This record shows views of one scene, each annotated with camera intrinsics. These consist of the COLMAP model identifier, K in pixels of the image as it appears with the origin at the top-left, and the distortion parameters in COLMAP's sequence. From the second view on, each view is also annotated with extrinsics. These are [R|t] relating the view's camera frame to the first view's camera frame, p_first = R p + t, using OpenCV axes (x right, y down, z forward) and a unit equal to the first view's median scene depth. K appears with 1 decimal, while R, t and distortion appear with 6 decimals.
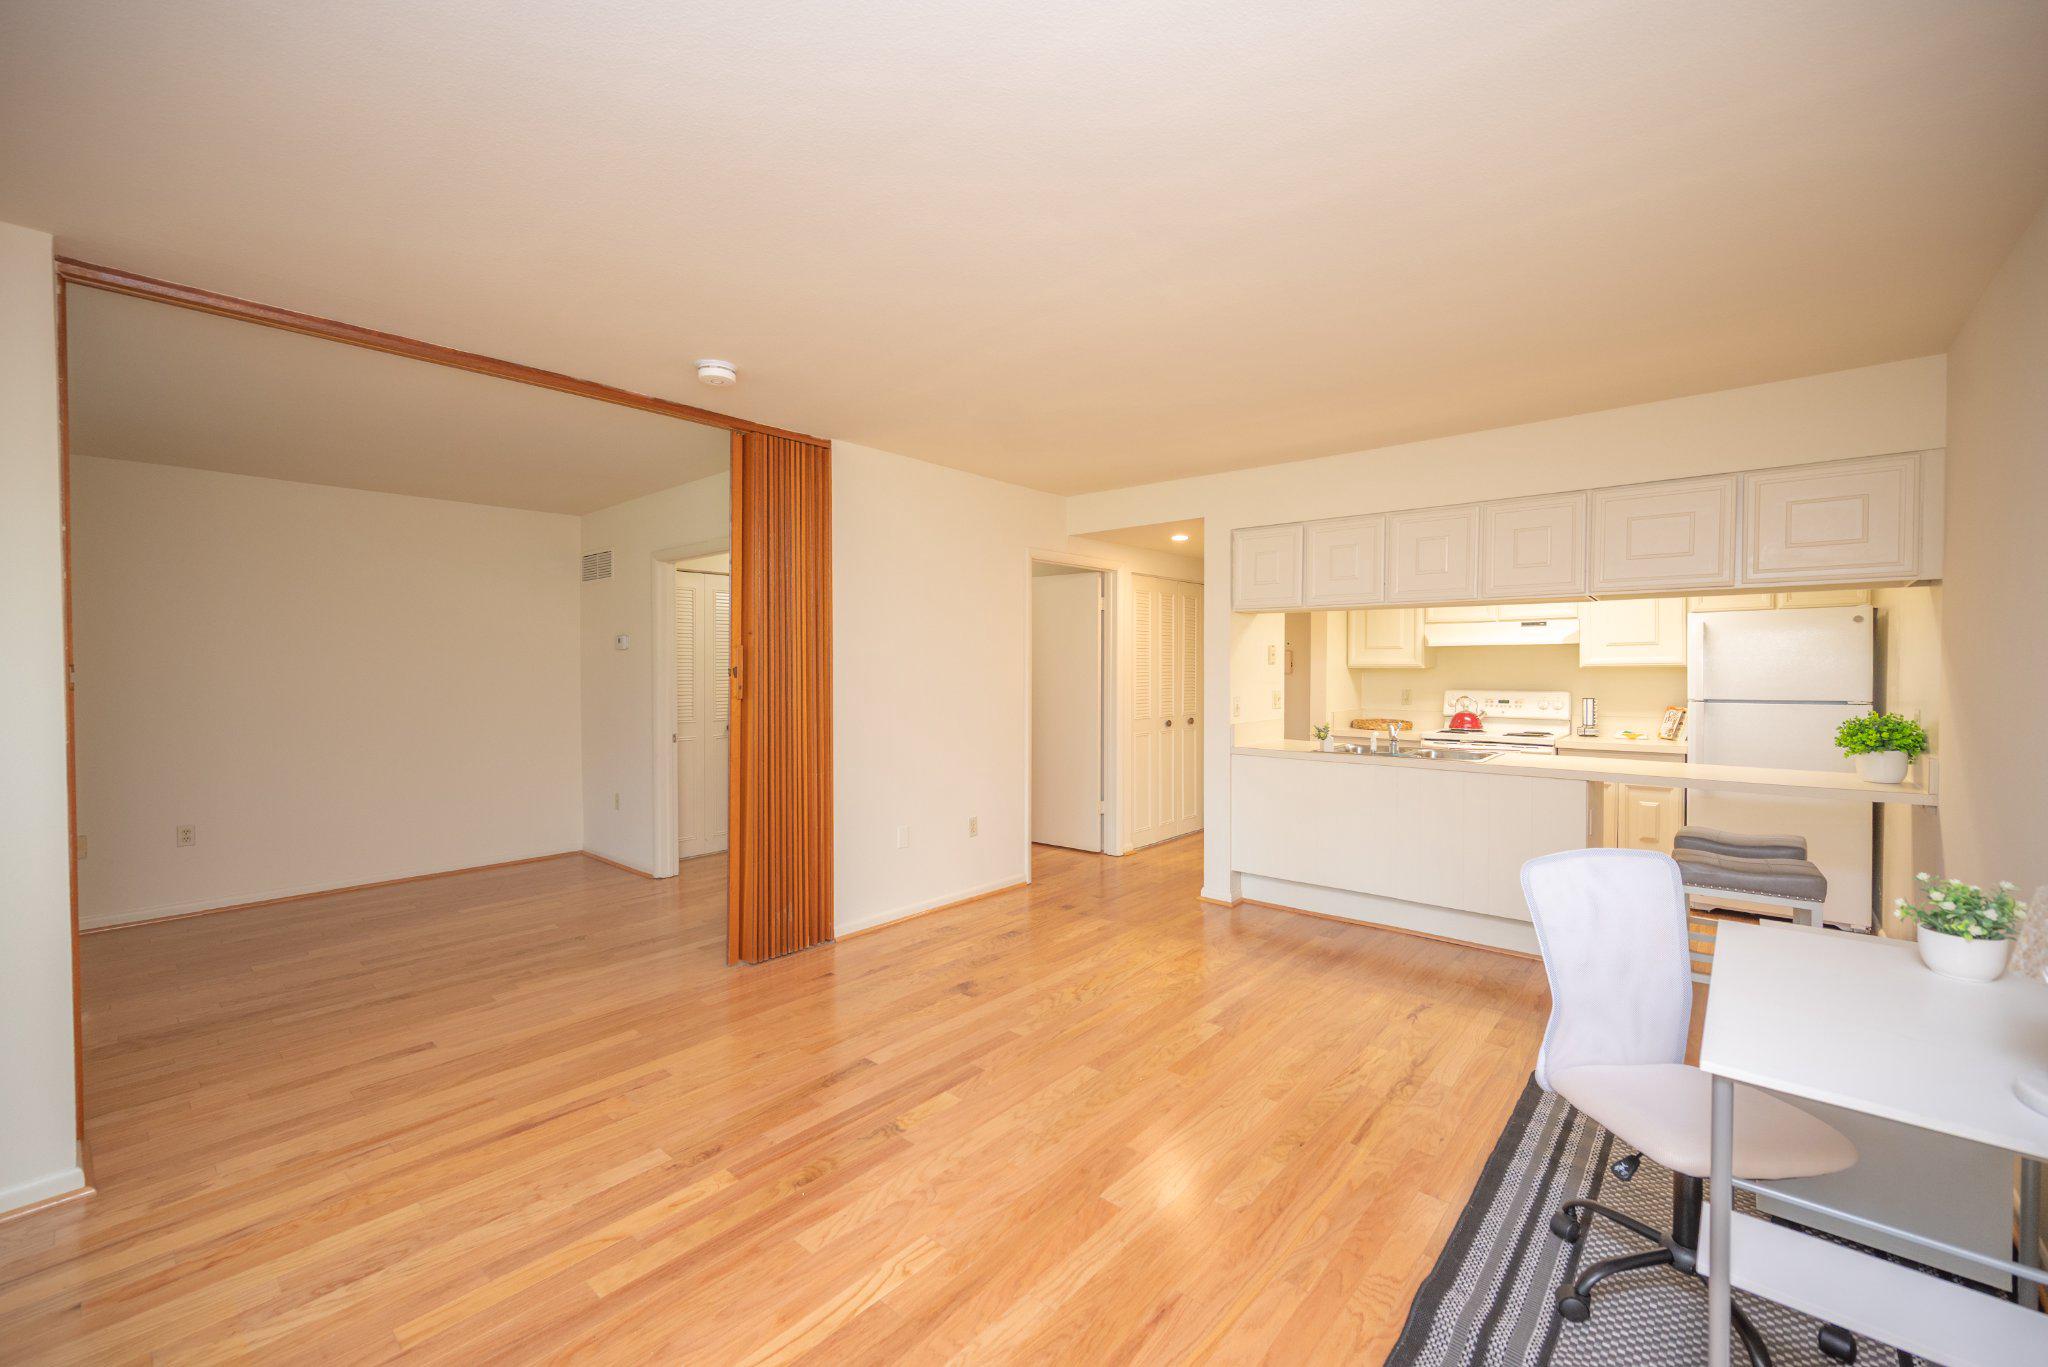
lens RADIAL K [[825.4, 0, 1019.5], [0, 825.4, 675.6], [0, 0, 1]] dist [-0.001289, -0.000310]
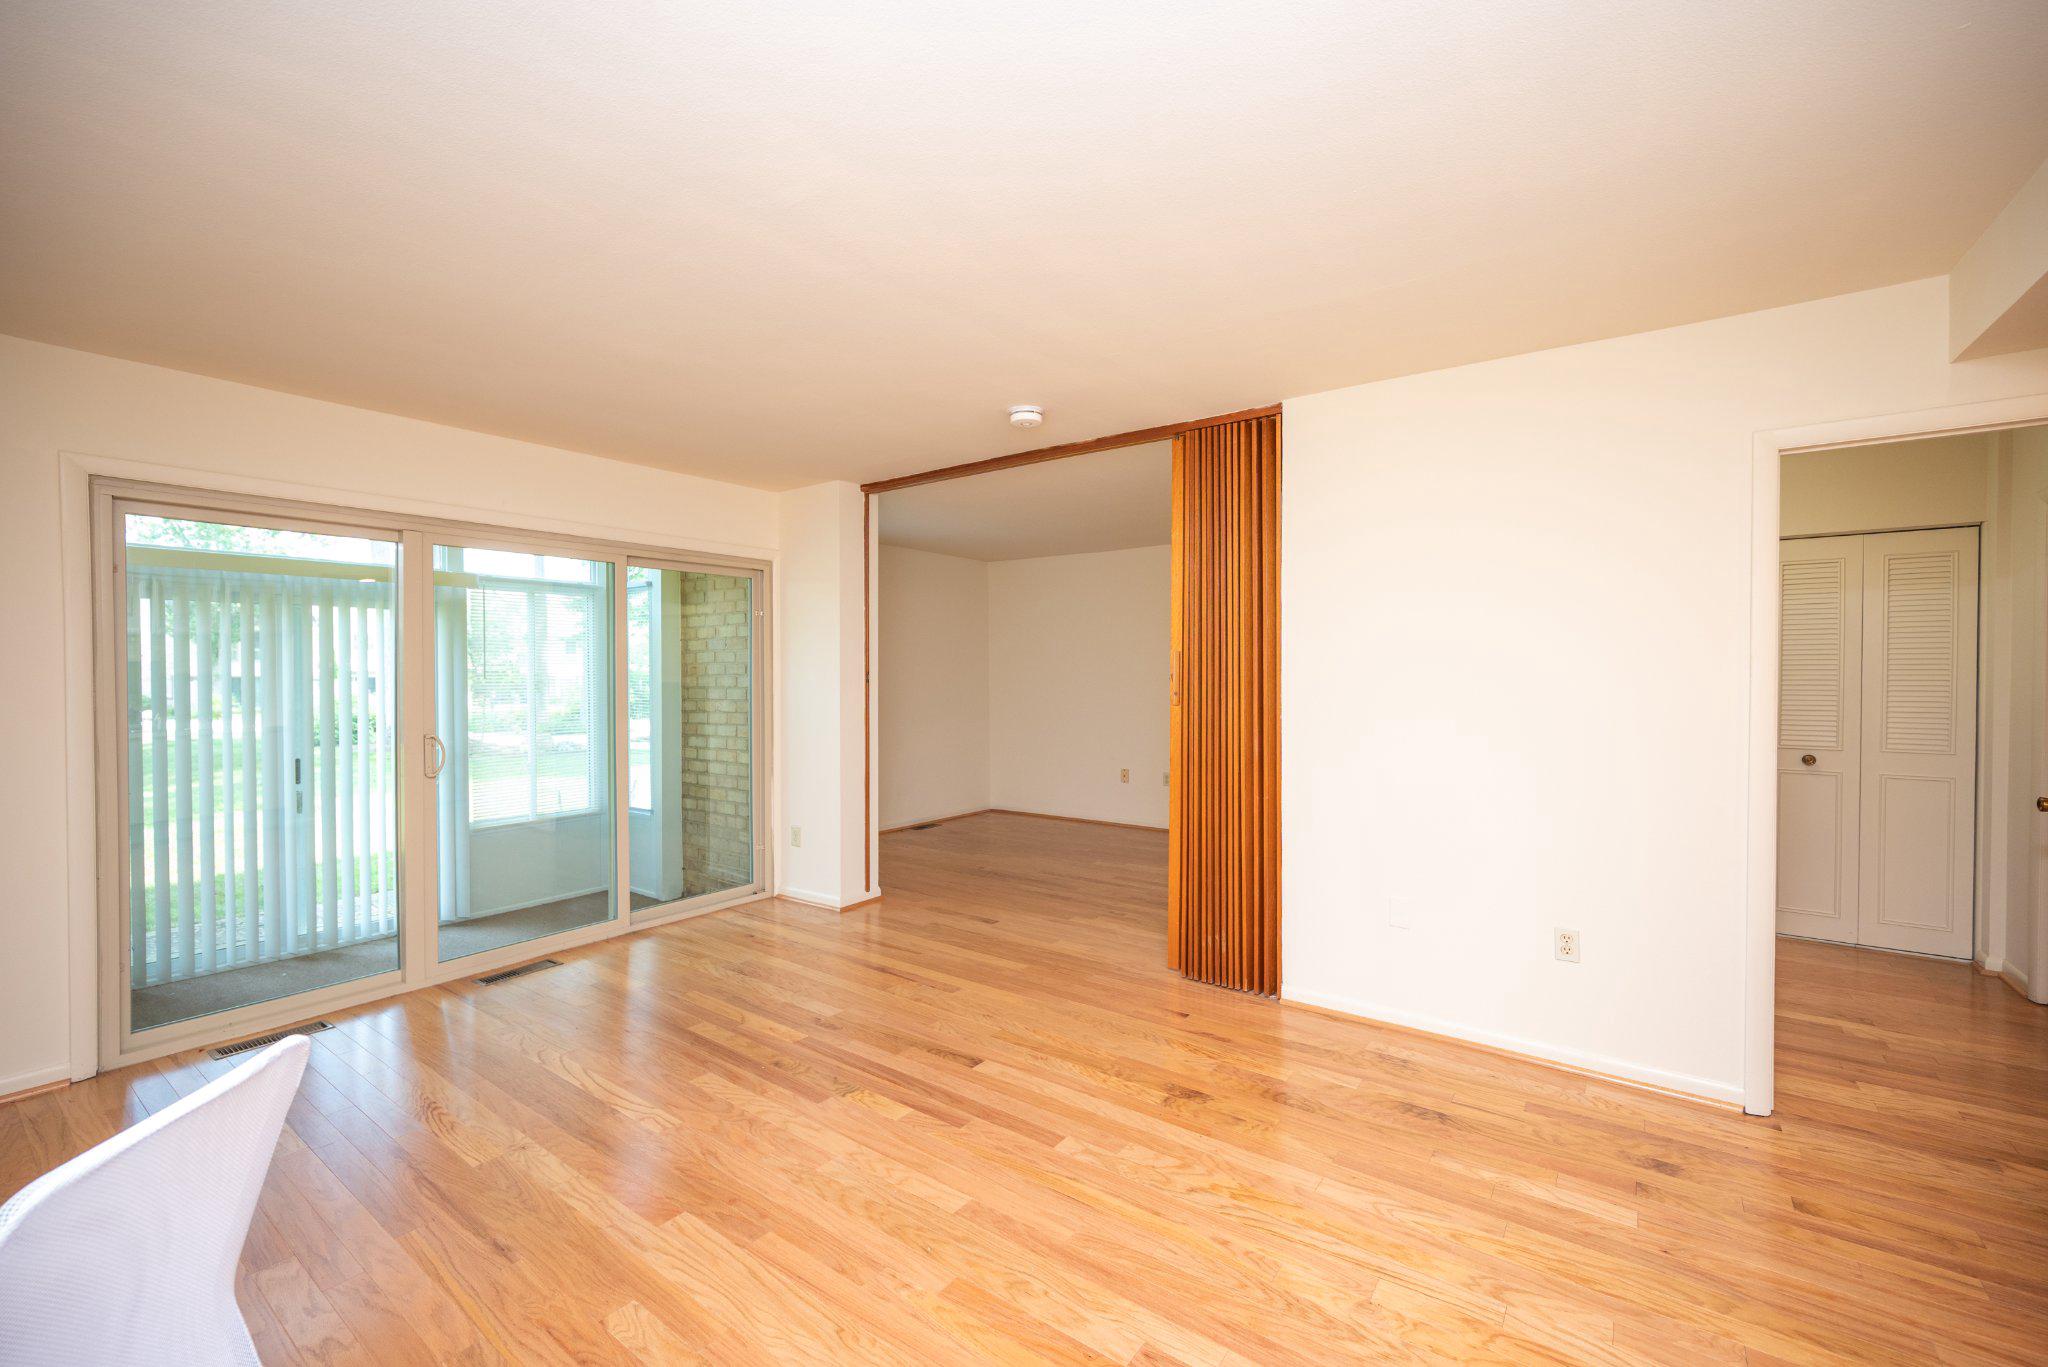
lens RADIAL K [[825.4, 0, 1067.2], [0, 825.4, 678.4], [0, 0, 1]] dist [-0.001289, -0.000310]
pose [[0.120013, 0.010726, -0.992714, 0.693665], [-0.011475, 0.999890, 0.009417, -0.013361], [0.992706, 0.010261, 0.120123, 0.819087]]
